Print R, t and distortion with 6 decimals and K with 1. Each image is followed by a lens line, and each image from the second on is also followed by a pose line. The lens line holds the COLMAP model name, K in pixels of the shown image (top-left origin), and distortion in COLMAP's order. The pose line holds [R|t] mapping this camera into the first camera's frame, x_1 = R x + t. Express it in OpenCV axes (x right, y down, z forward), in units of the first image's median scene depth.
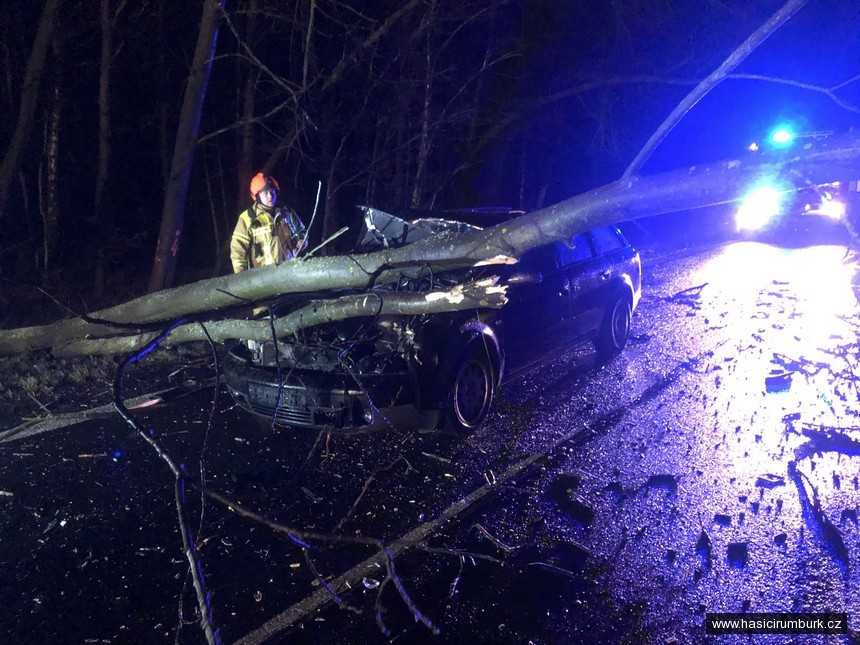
lens RADIAL K [[702.9, 0, 430.0], [0, 702.9, 322.5], [0, 0, 1]] dist [0.002491, -0.008814]
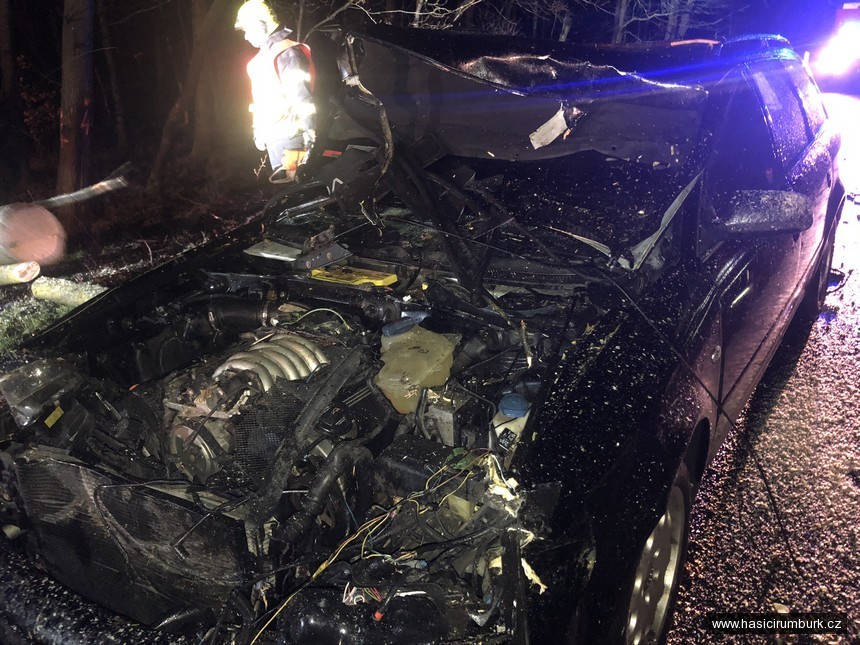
lens RADIAL K [[702.9, 0, 430.0], [0, 702.9, 322.5], [0, 0, 1]] dist [0.002491, -0.008814]
pose [[0.999857, -0.003559, 0.016517, -0.045430], [0.000639, 0.984828, 0.173529, -0.068638], [-0.016884, -0.173494, 0.984690, 0.575763]]
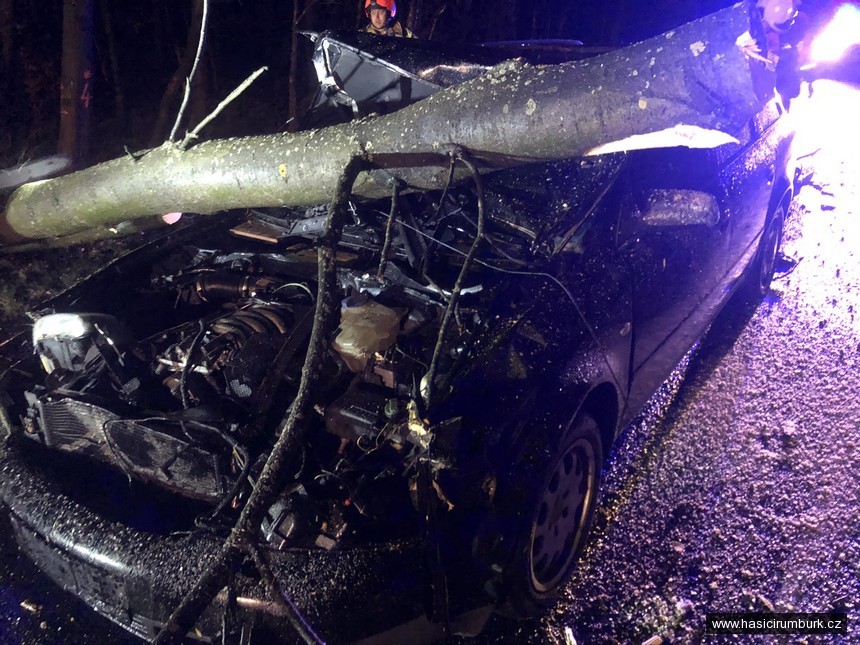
lens RADIAL K [[699.2, 0, 430.0], [0, 699.2, 322.5], [0, 0, 1]] dist [-0.007395, -0.002303]
pose [[0.999557, 0.018149, 0.023573, -0.024920], [-0.022658, 0.977890, 0.207889, -0.078024], [-0.019279, -0.208331, 0.977868, 0.523497]]
